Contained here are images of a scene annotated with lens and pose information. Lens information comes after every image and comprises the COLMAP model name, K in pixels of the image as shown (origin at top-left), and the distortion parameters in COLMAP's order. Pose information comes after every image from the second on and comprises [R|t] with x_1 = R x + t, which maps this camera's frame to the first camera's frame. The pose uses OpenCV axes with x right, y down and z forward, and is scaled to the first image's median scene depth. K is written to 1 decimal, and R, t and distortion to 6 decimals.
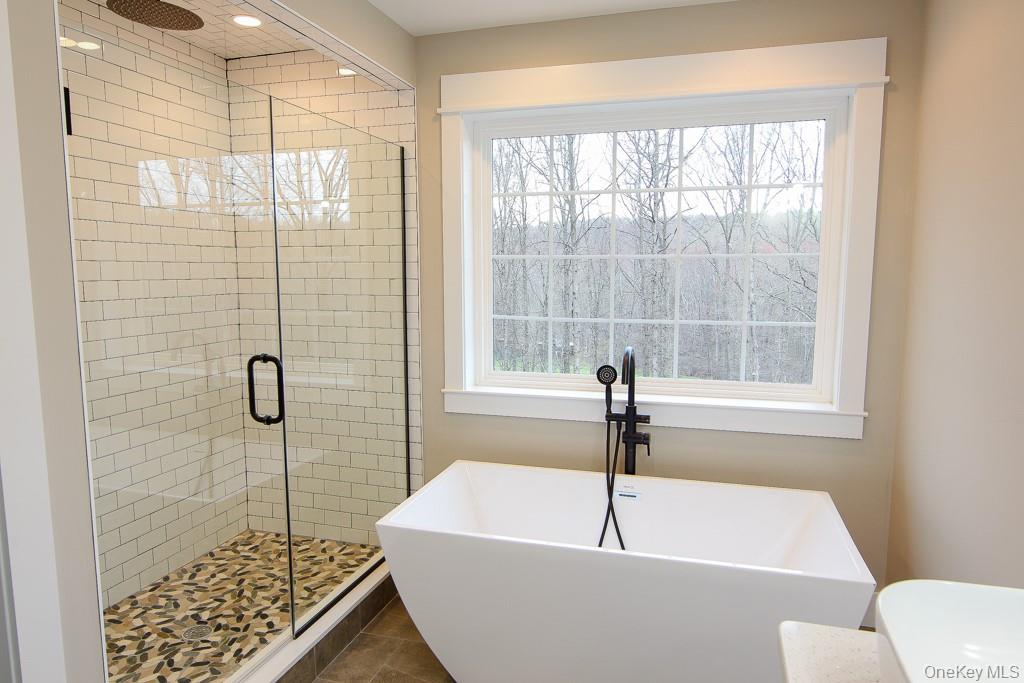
lens RADIAL K [[648.9, 0, 515.1], [0, 648.9, 341.2], [0, 0, 1]] dist [-0.021607, 0.008487]
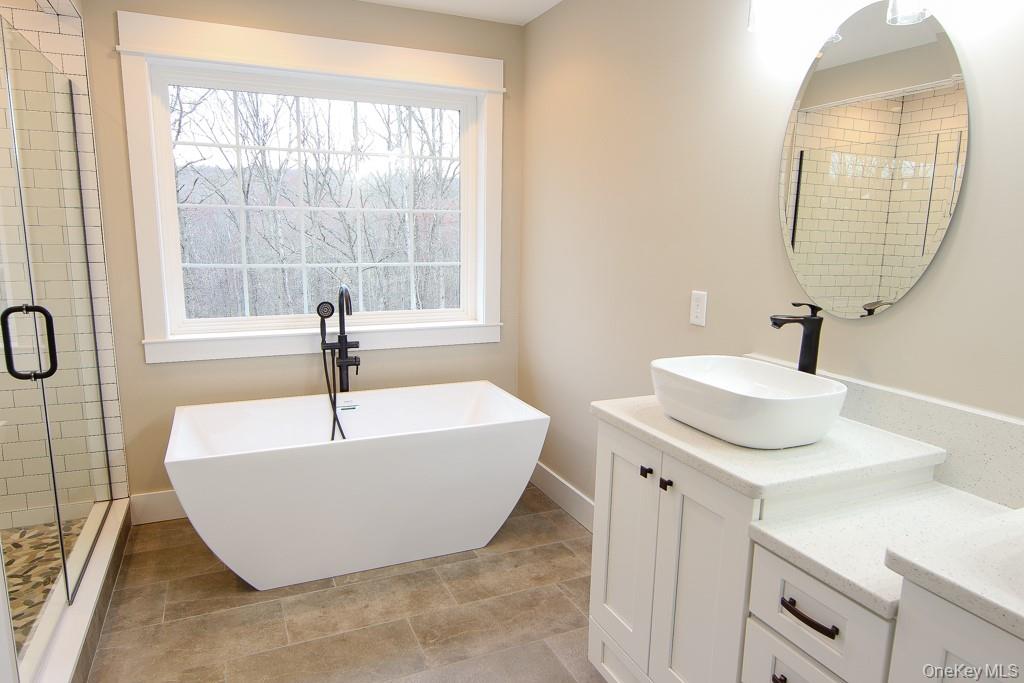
lens RADIAL K [[648.9, 0, 506.8], [0, 648.9, 342.6], [0, 0, 1]] dist [-0.021607, 0.008487]
pose [[0.758397, -0.100048, 0.644068, -0.361723], [0.056053, 0.994500, 0.088479, 0.024279], [-0.649378, -0.031001, 0.759834, -0.107616]]
